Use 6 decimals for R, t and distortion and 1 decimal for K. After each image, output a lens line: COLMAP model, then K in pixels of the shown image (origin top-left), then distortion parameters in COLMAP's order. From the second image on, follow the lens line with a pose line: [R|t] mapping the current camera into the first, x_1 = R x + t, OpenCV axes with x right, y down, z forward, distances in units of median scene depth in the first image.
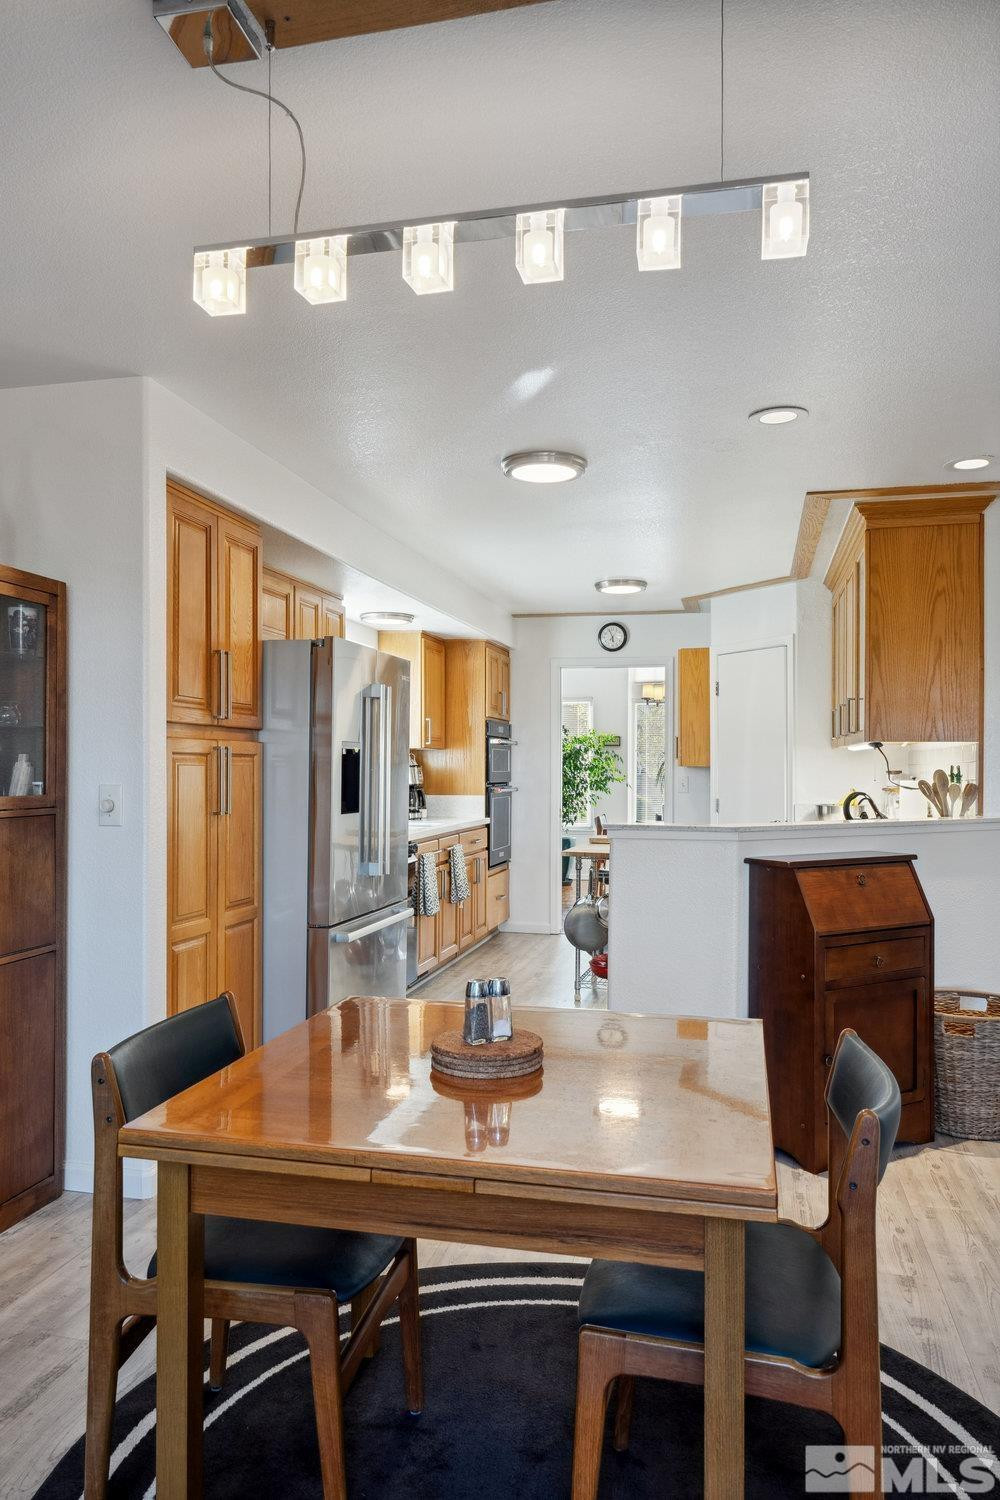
lens RADIAL K [[1056.2, 0, 500.0], [0, 1056.2, 750.0], [0, 0, 1]] dist [0.001757, -0.000565]
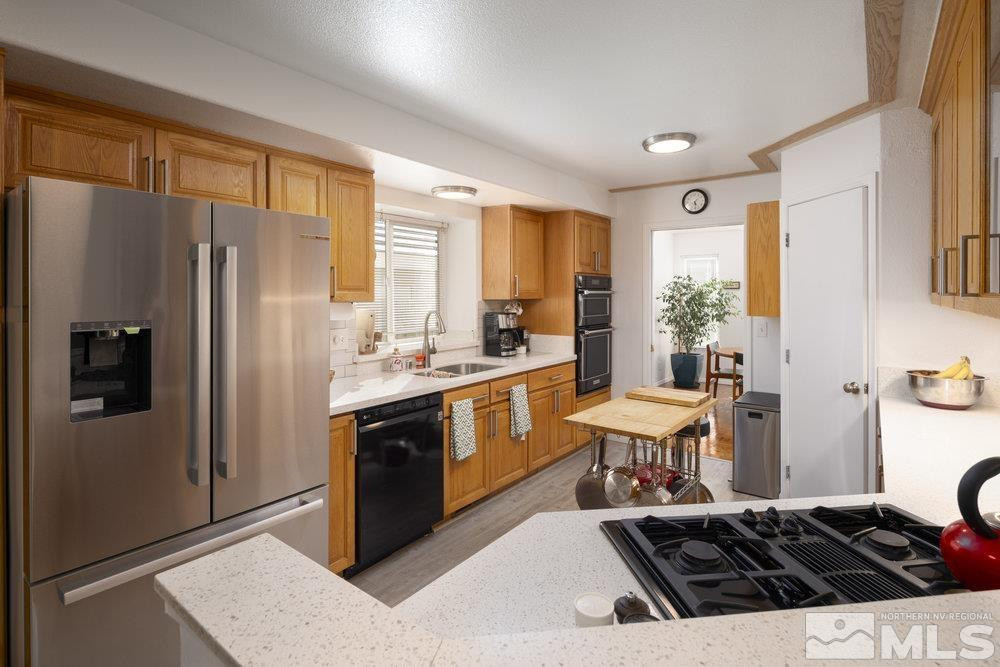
lens RADIAL K [[497.5, 0, 494.8], [0, 497.5, 292.8], [0, 0, 1]] dist [0.001069, -0.000099]
pose [[0.913498, -0.005051, -0.406811, 0.152217], [0.010949, 0.999866, 0.012171, -0.017544], [0.406695, -0.015573, 0.913431, 0.479227]]
